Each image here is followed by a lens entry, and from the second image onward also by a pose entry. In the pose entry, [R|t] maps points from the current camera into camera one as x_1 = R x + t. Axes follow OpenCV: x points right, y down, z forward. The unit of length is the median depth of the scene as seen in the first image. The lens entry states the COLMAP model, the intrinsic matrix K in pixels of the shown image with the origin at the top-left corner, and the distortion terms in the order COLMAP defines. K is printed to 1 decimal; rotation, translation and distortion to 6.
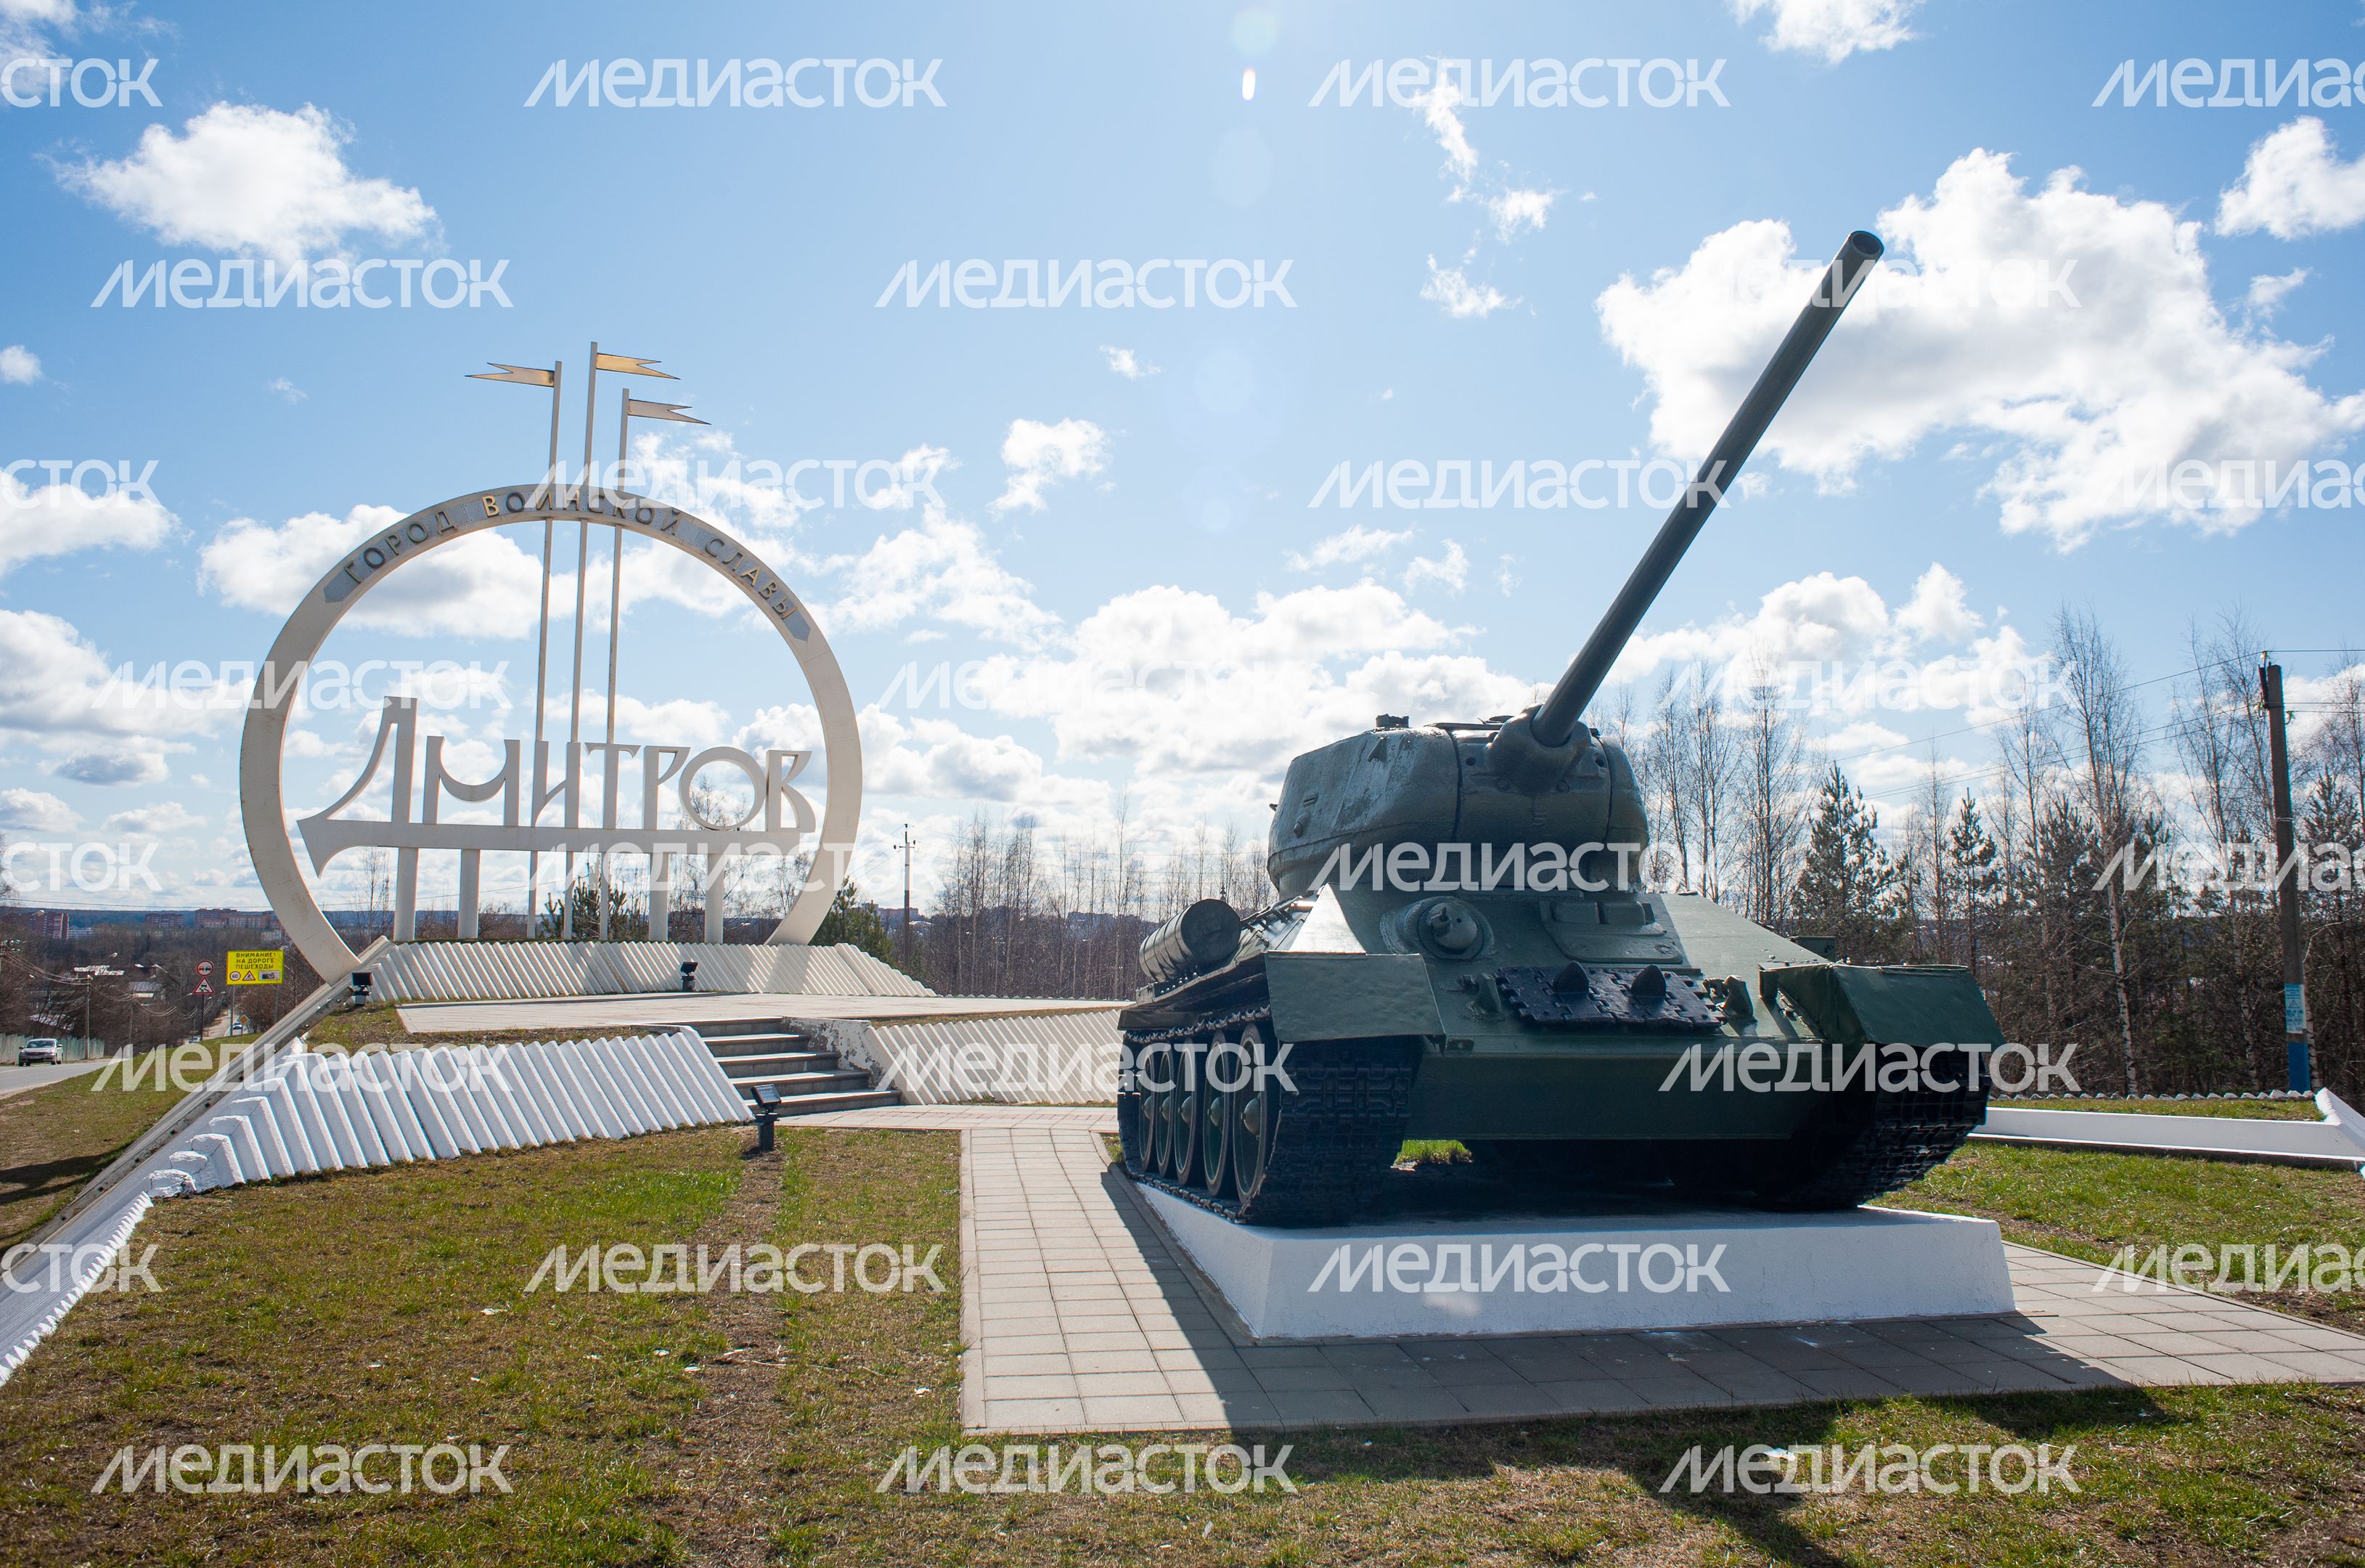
lens RADIAL K [[1692.4, 0, 1191.9], [0, 1692.4, 795.3], [0, 0, 1]] dist [-0.071031, 0.062465]
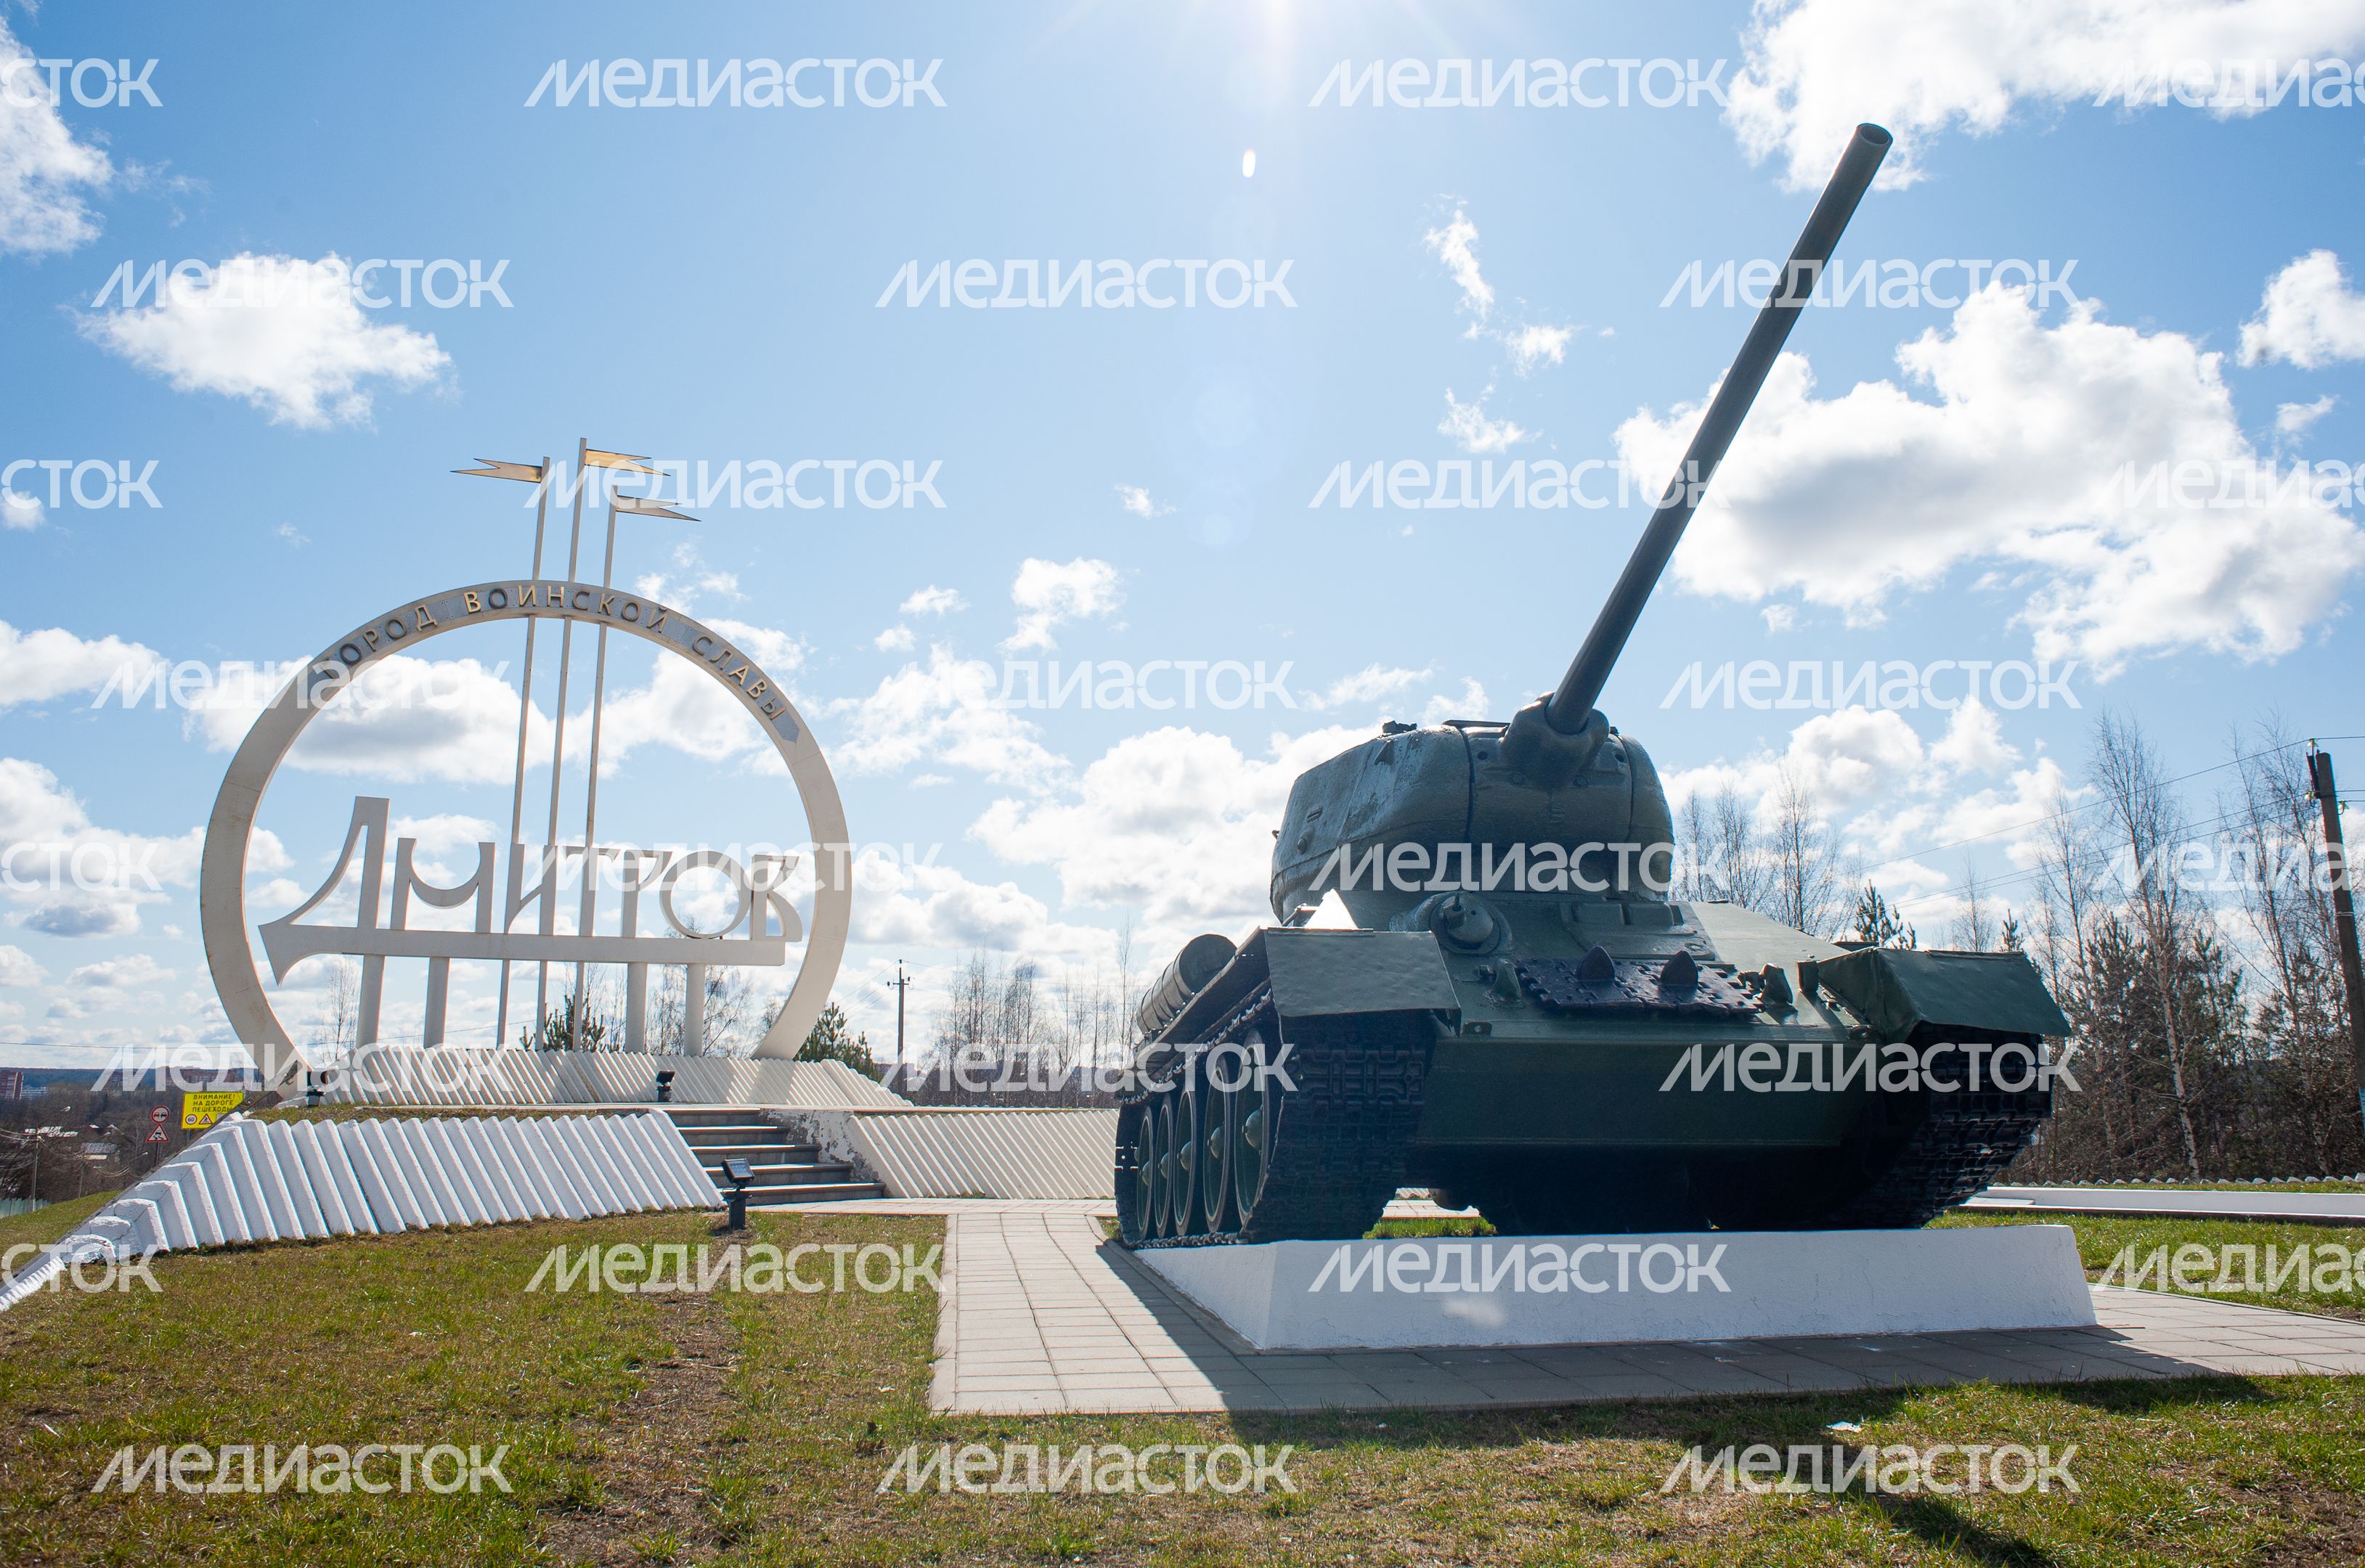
lens RADIAL K [[1756.2, 0, 1196.1], [0, 1756.2, 785.6], [0, 0, 1]] dist [-0.069947, 0.059049]
pose [[0.999972, -0.006398, -0.003929, 0.003238], [0.005988, 0.995280, -0.096860, 0.033639], [0.004531, 0.096834, 0.995290, 0.010690]]
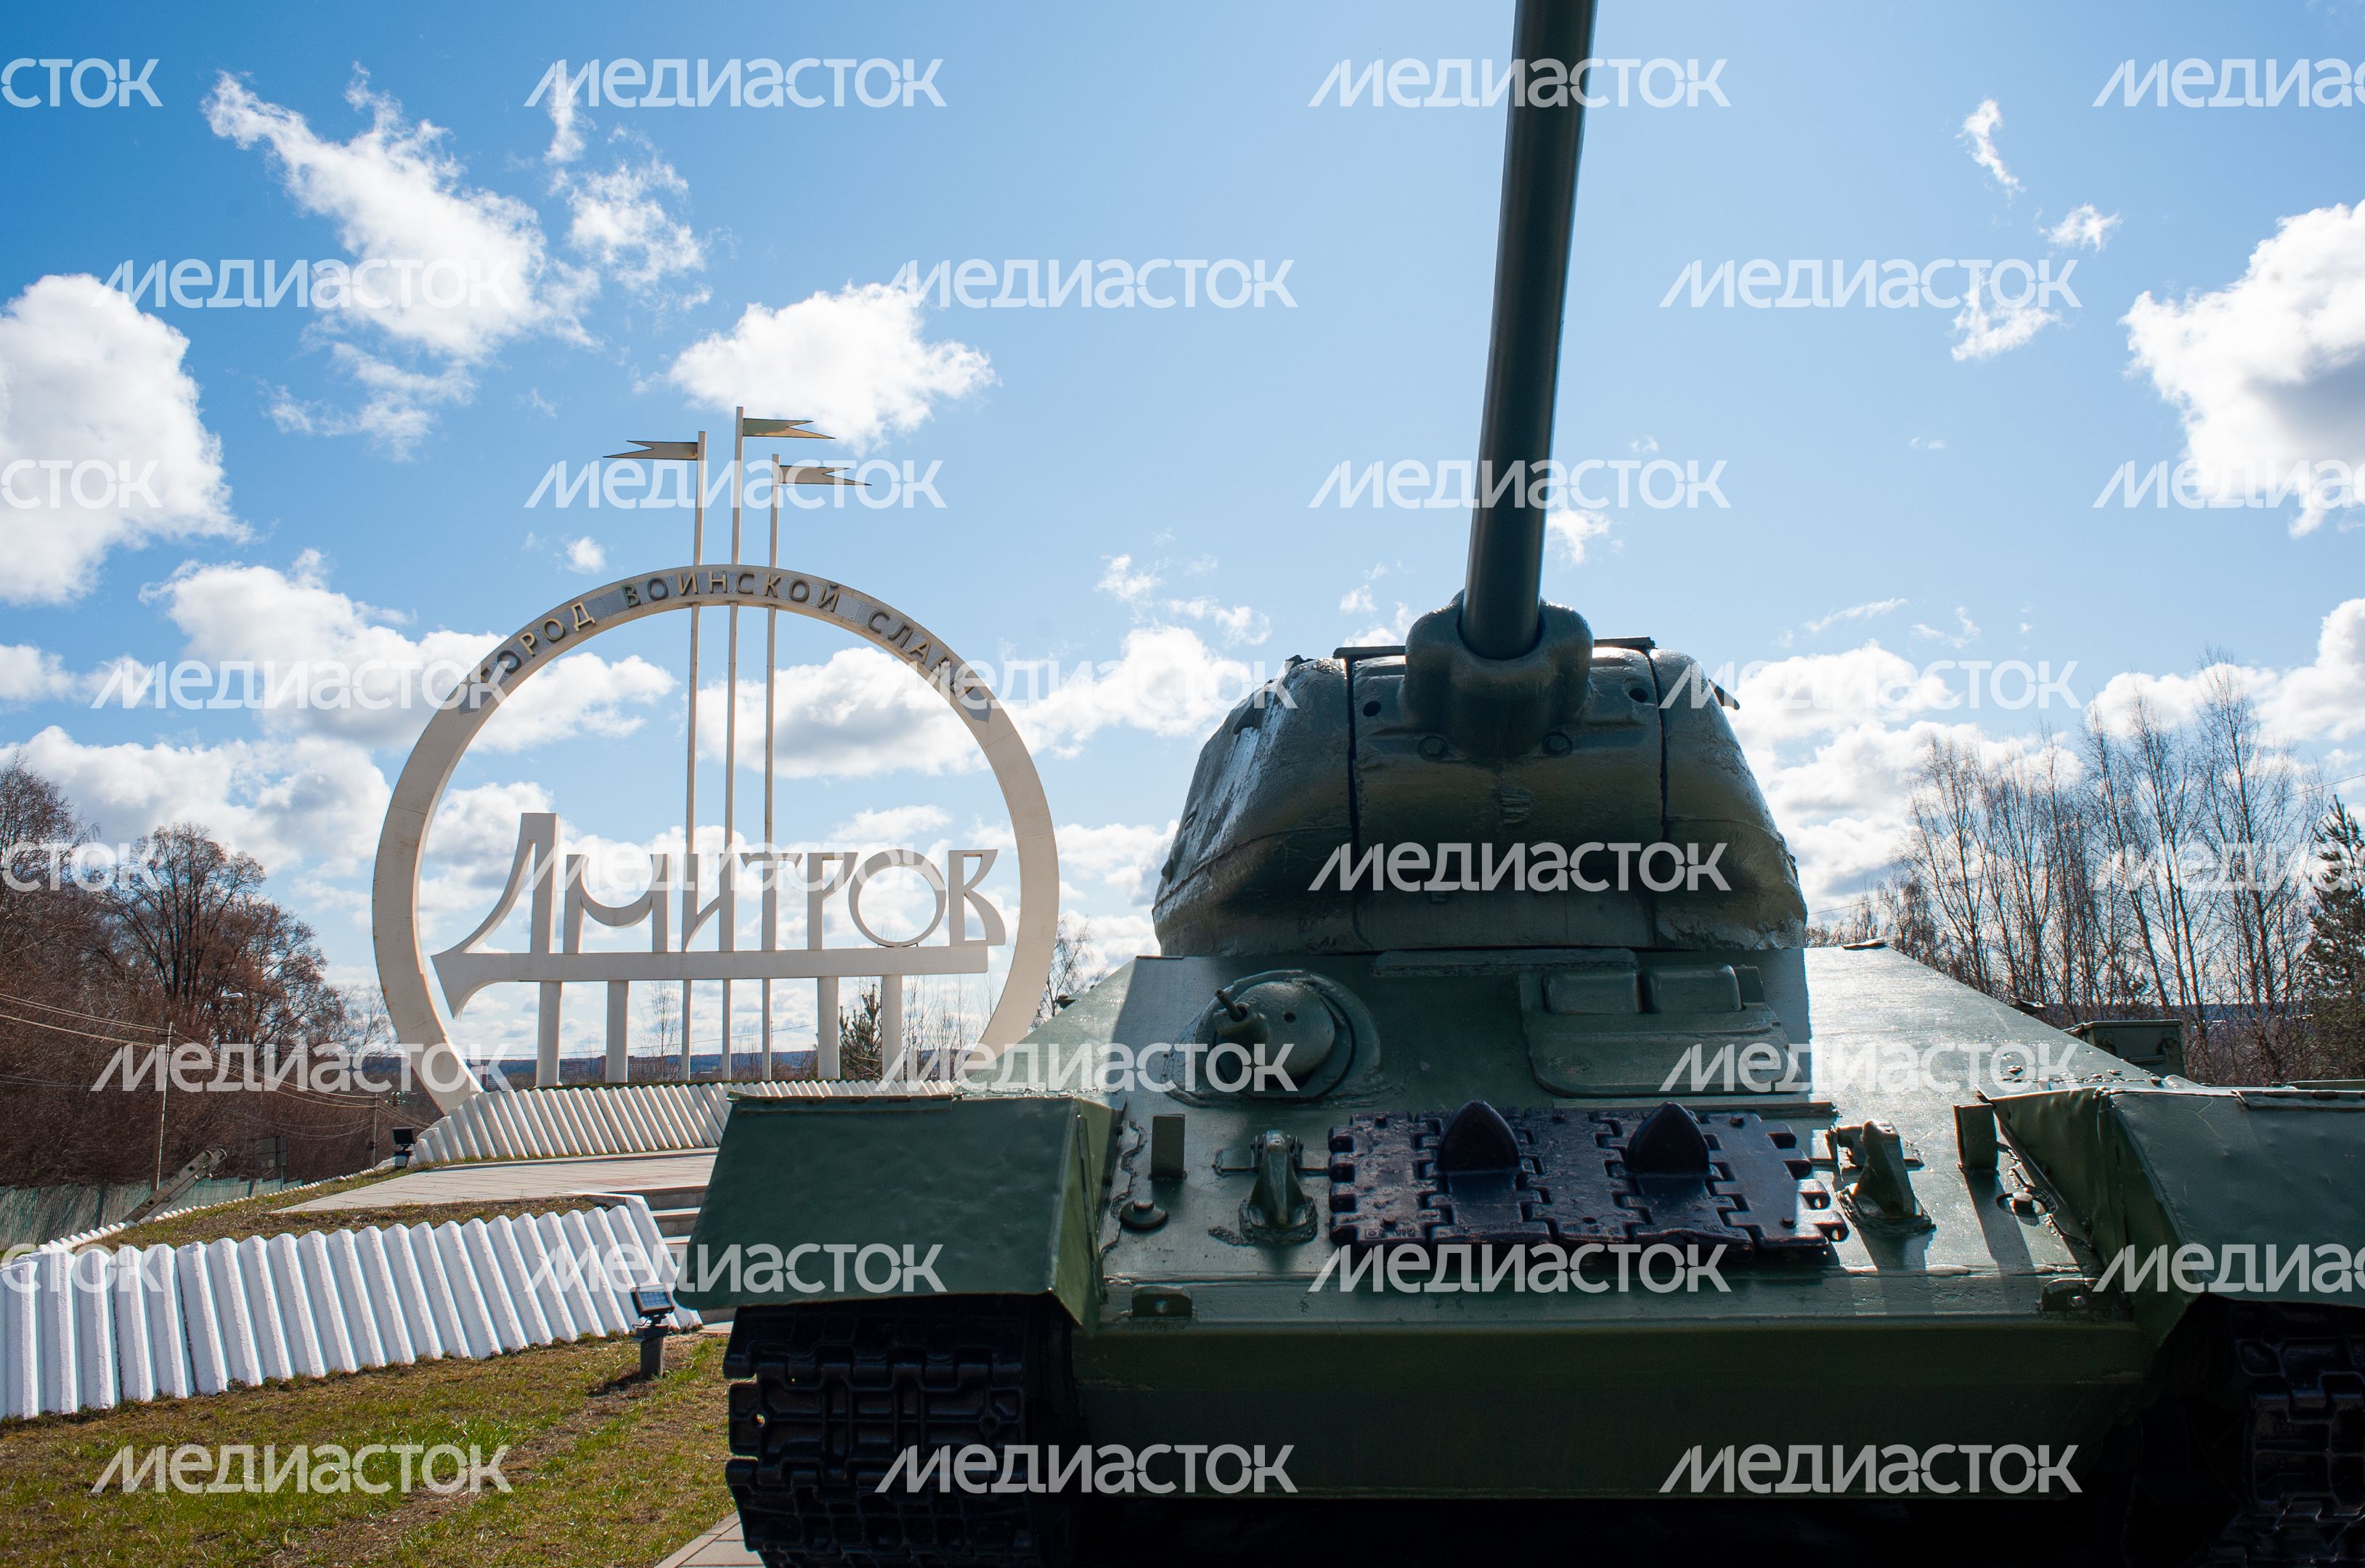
lens RADIAL K [[1756.2, 0, 1206.4], [0, 1756.2, 737.8], [0, 0, 1]] dist [-0.069947, 0.059049]
pose [[0.971512, -0.072590, -0.225598, 0.088000], [0.050213, 0.993372, -0.103400, 0.015748], [0.231609, 0.089126, 0.968718, 0.173593]]
